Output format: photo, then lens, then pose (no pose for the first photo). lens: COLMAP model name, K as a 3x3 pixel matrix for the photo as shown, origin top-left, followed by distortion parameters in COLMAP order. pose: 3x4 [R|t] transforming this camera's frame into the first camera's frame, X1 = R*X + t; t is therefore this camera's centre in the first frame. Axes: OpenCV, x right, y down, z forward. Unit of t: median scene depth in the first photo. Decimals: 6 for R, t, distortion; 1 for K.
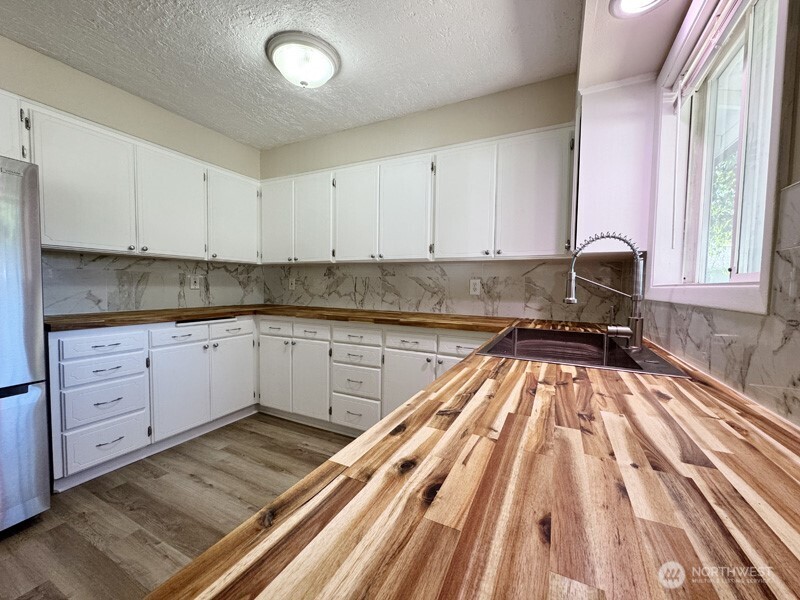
lens RADIAL K [[313.8, 0, 401.7], [0, 313.8, 302.7], [0, 0, 1]] dist [-0.003230, 0.000324]
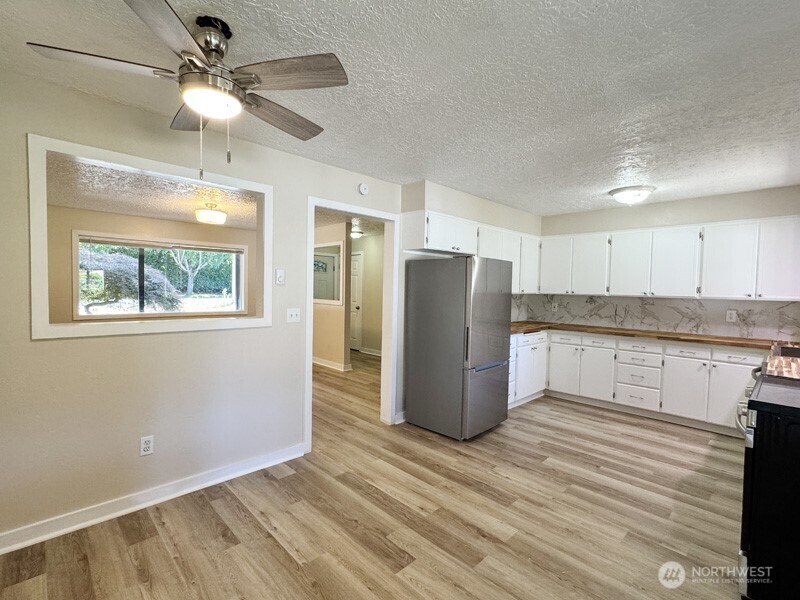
lens RADIAL K [[370.9, 0, 402.9], [0, 370.9, 303.3], [0, 0, 1]] dist [0.000958, -0.001724]
pose [[0.944479, 0.015217, -0.328220, -0.703491], [-0.021493, 0.999649, -0.015501, -0.058528], [0.327869, 0.021694, 0.944474, -1.199575]]
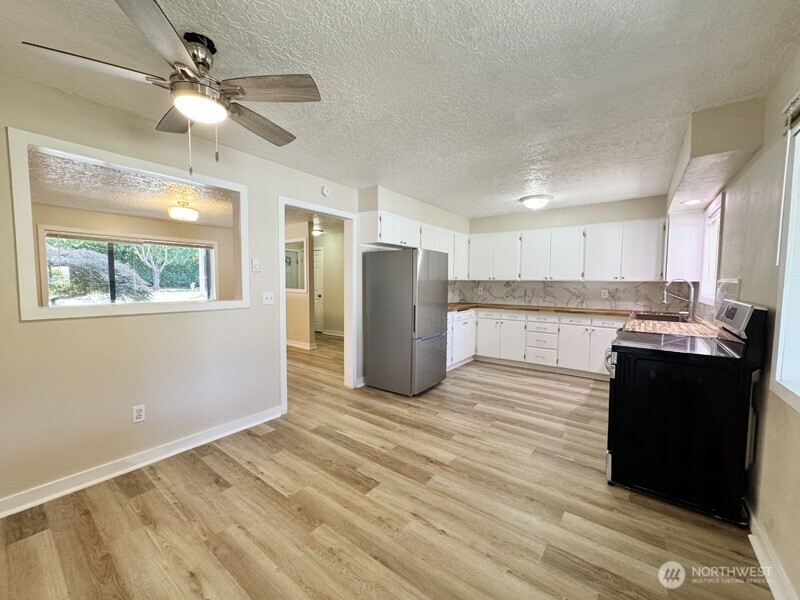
lens RADIAL K [[313.8, 0, 402.4], [0, 313.8, 302.2], [0, 0, 1]] dist [-0.003230, 0.000324]
pose [[0.982390, 0.001506, -0.186838, -0.712217], [0.000327, 0.999952, 0.009780, -0.021715], [0.186844, -0.009669, 0.982342, -1.261119]]
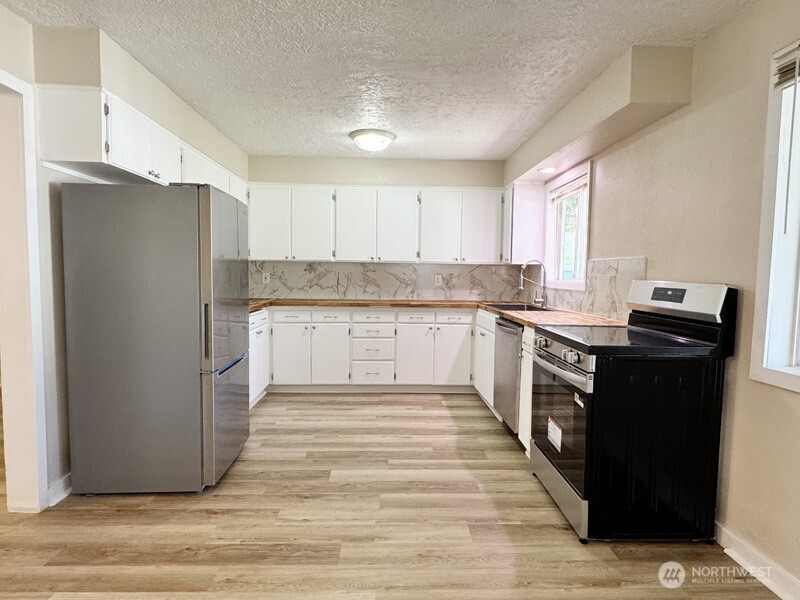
lens RADIAL K [[448.5, 0, 393.5], [0, 448.5, 302.7], [0, 0, 1]] dist [-0.006696, 0.005062]
pose [[0.886299, -0.035324, 0.461765, -1.062028], [0.025922, 0.999308, 0.026690, -0.008426], [-0.462388, -0.011685, 0.886601, -0.858883]]
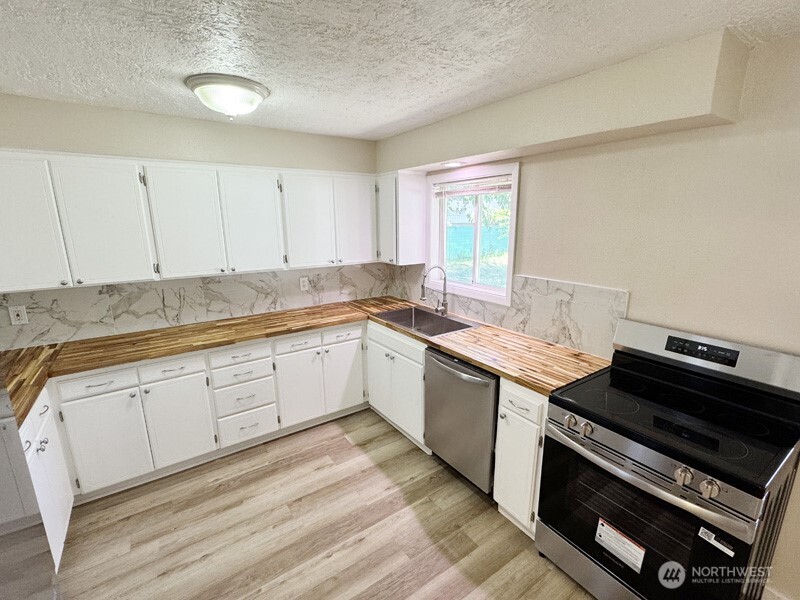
lens RADIAL K [[370.9, 0, 398.3], [0, 370.9, 303.0], [0, 0, 1]] dist [0.000958, -0.001724]
pose [[0.492484, -0.214118, 0.843572, -0.937779], [0.064924, 0.975602, 0.209727, -0.296582], [-0.867897, -0.048519, 0.494370, -0.012079]]
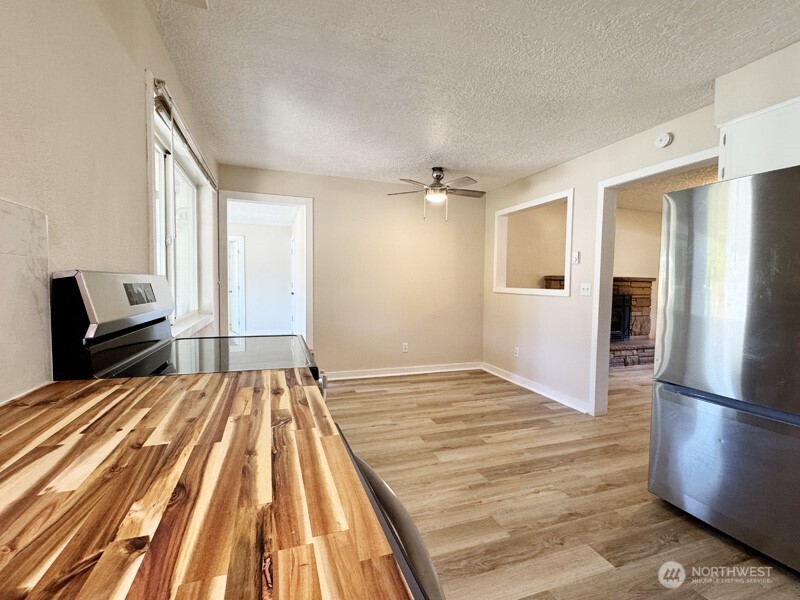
lens RADIAL K [[370.9, 0, 402.4], [0, 370.9, 304.4], [0, 0, 1]] dist [0.000958, -0.001724]
pose [[-0.694495, 0.013720, -0.719366, 0.196318], [-0.065834, 0.994412, 0.082524, -0.041342], [0.716479, 0.104671, -0.689711, 0.548166]]
